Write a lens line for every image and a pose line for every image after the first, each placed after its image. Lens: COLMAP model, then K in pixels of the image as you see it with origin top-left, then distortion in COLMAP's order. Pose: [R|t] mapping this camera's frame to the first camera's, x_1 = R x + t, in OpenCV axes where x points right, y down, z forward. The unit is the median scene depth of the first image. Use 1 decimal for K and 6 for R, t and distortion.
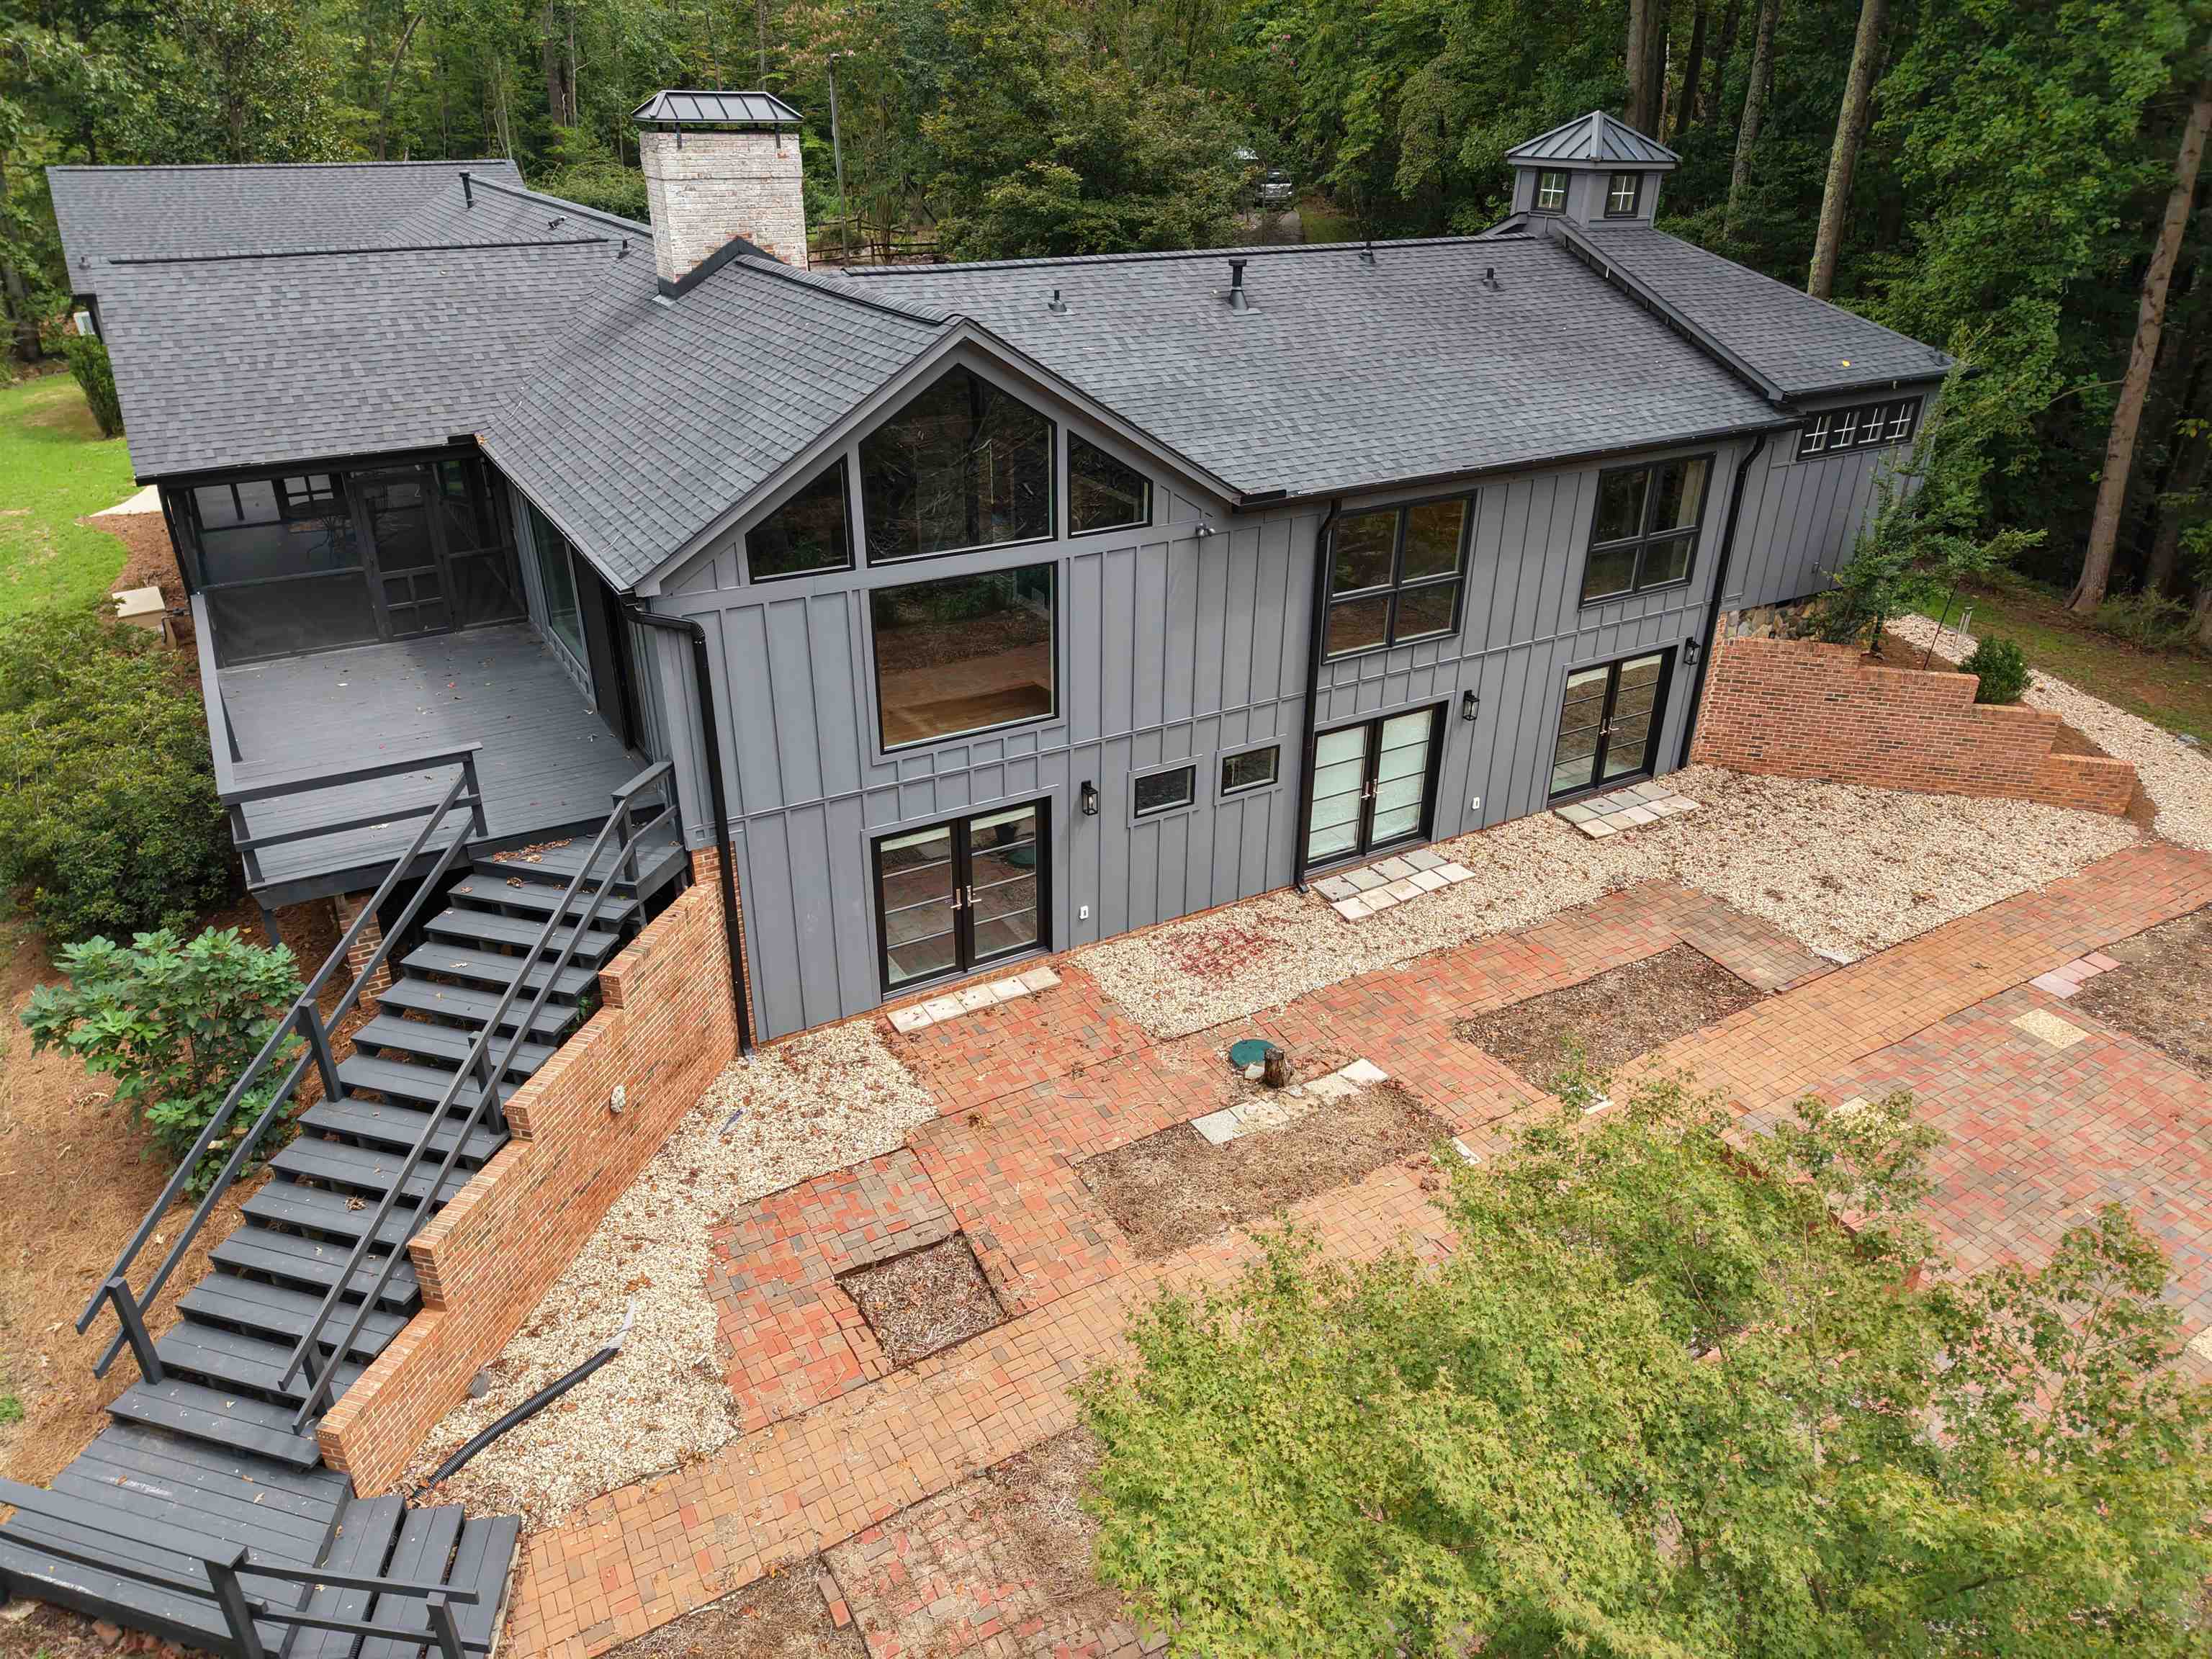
lens RADIAL K [[1483.2, 0, 1089.3], [0, 1483.2, 839.8], [0, 0, 1]] dist [0.018006, -0.017240]
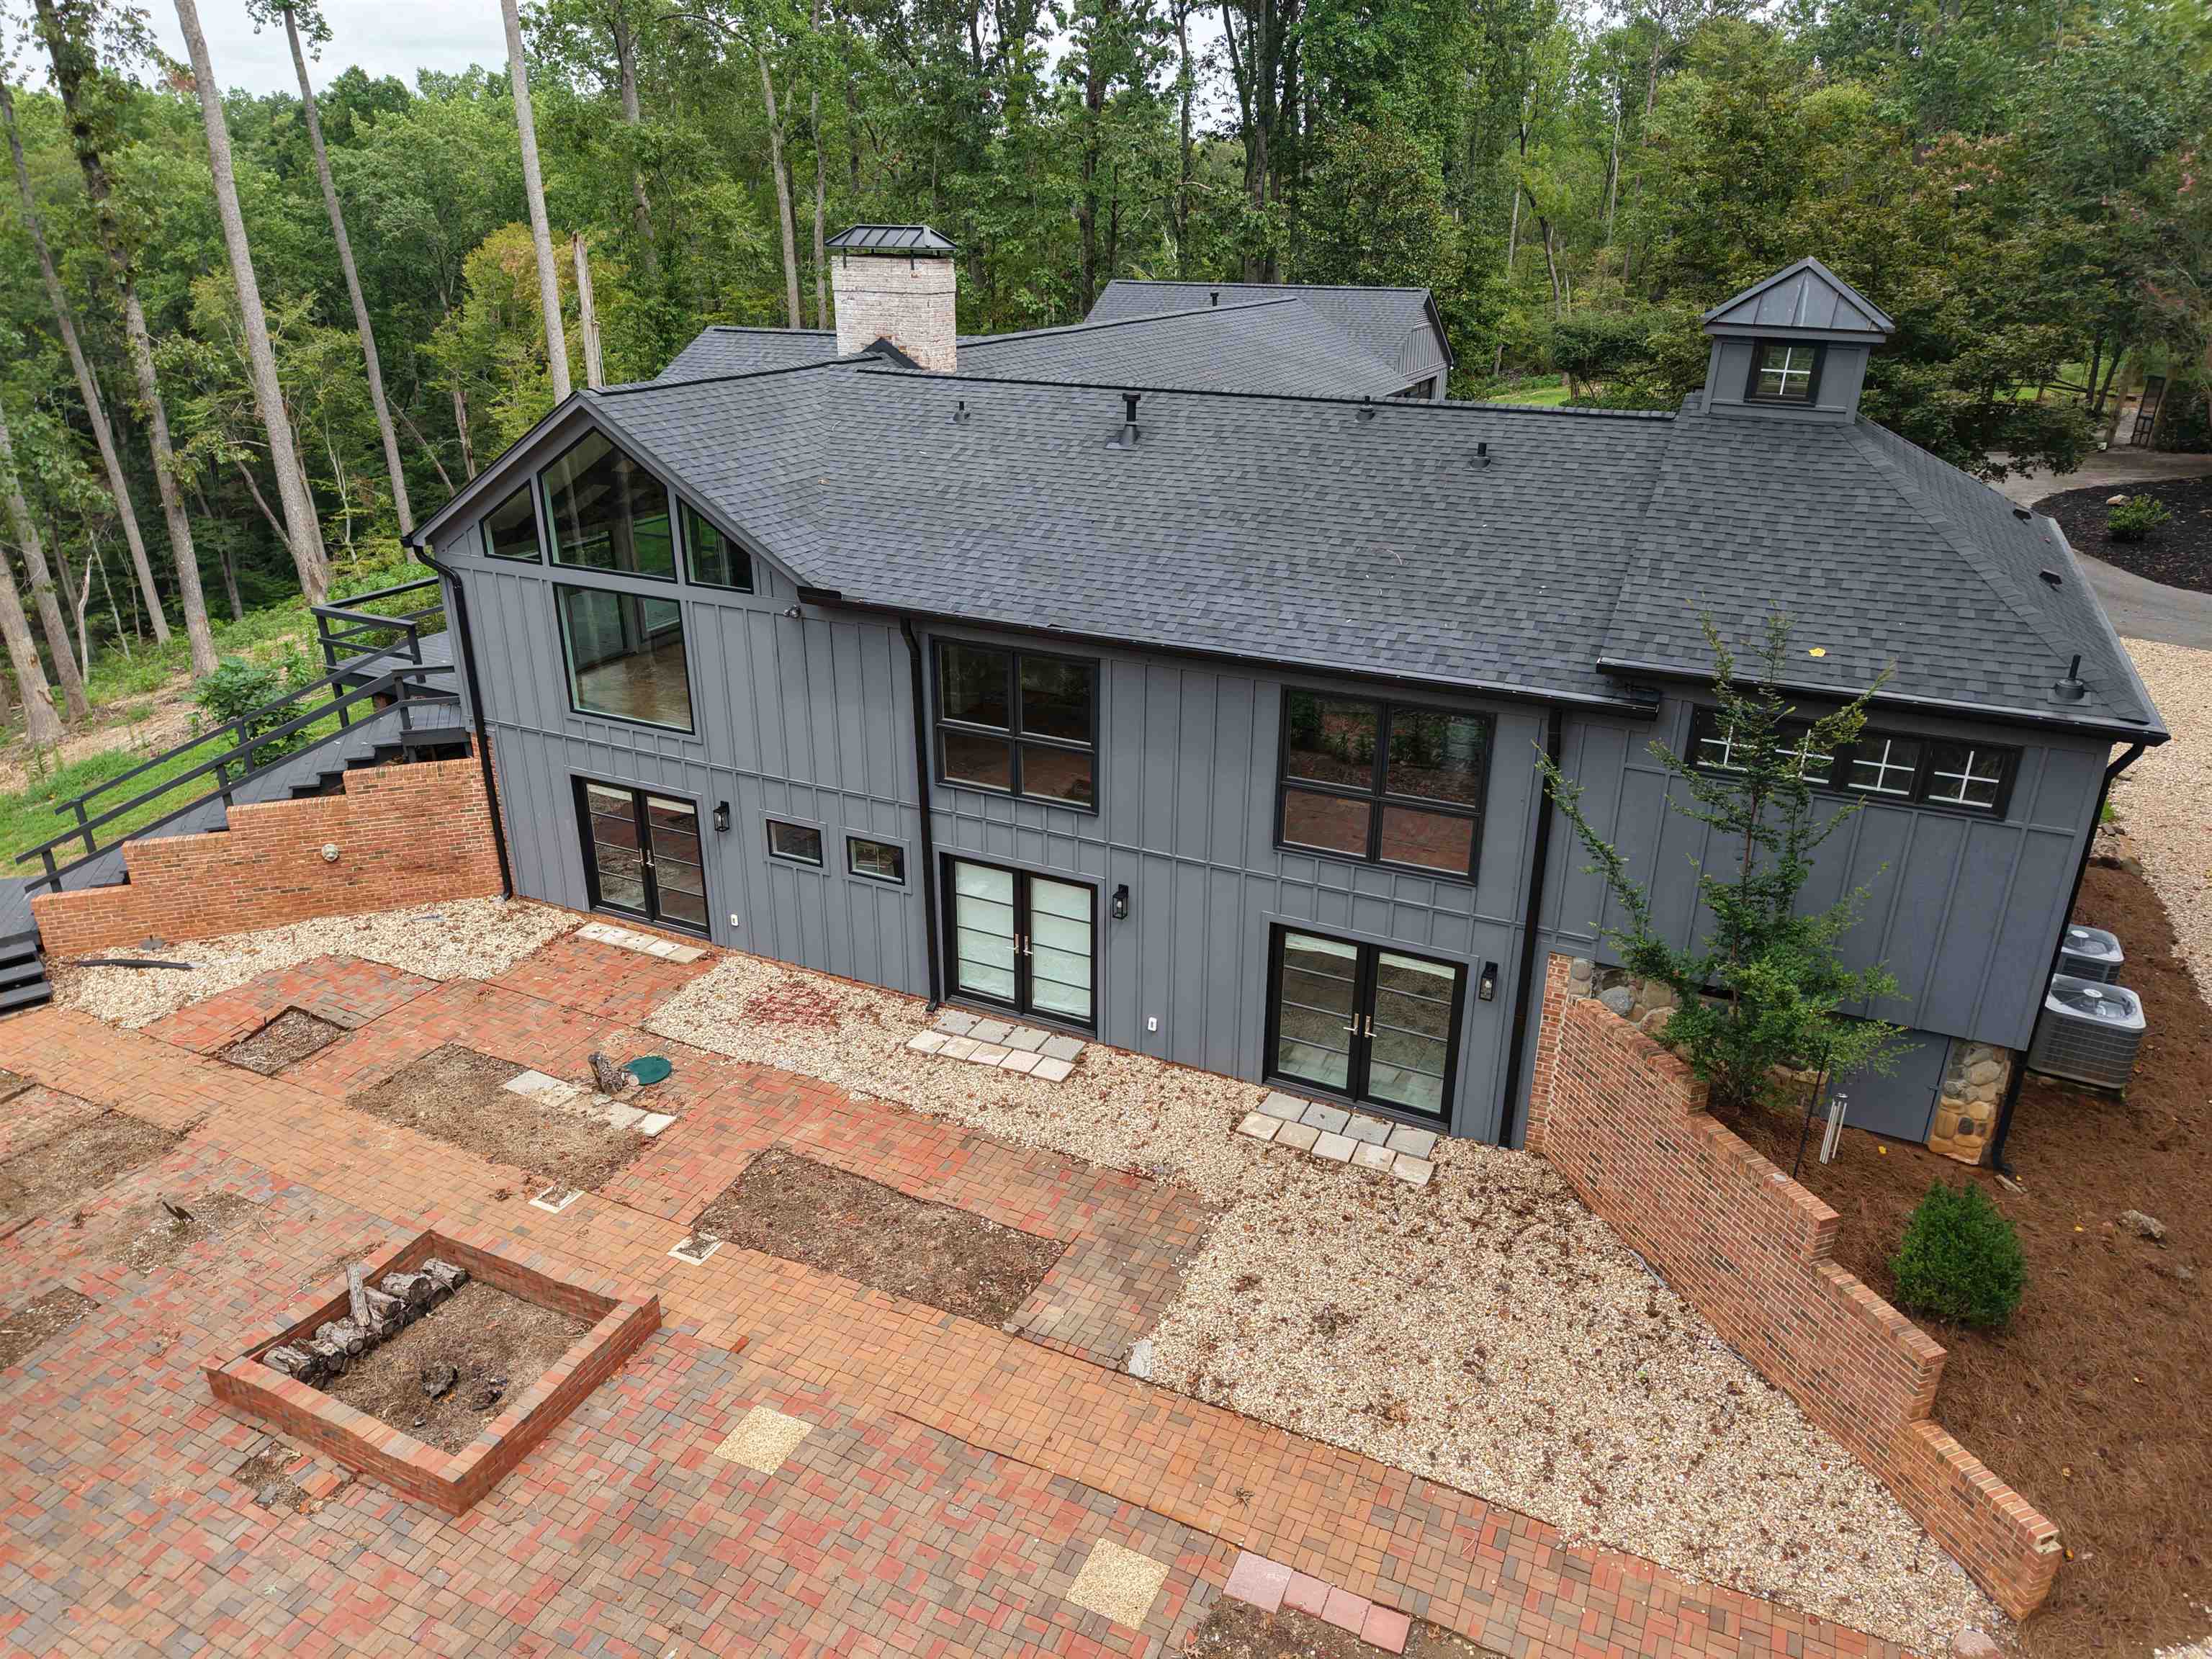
lens RADIAL K [[1483.2, 0, 1093.4], [0, 1483.2, 817.6], [0, 0, 1]] dist [0.018006, -0.017240]
pose [[0.552263, 0.313795, -0.772359, 0.941386], [-0.376145, 0.920585, 0.105061, -0.230564], [0.743990, 0.232498, 0.626437, 0.441928]]
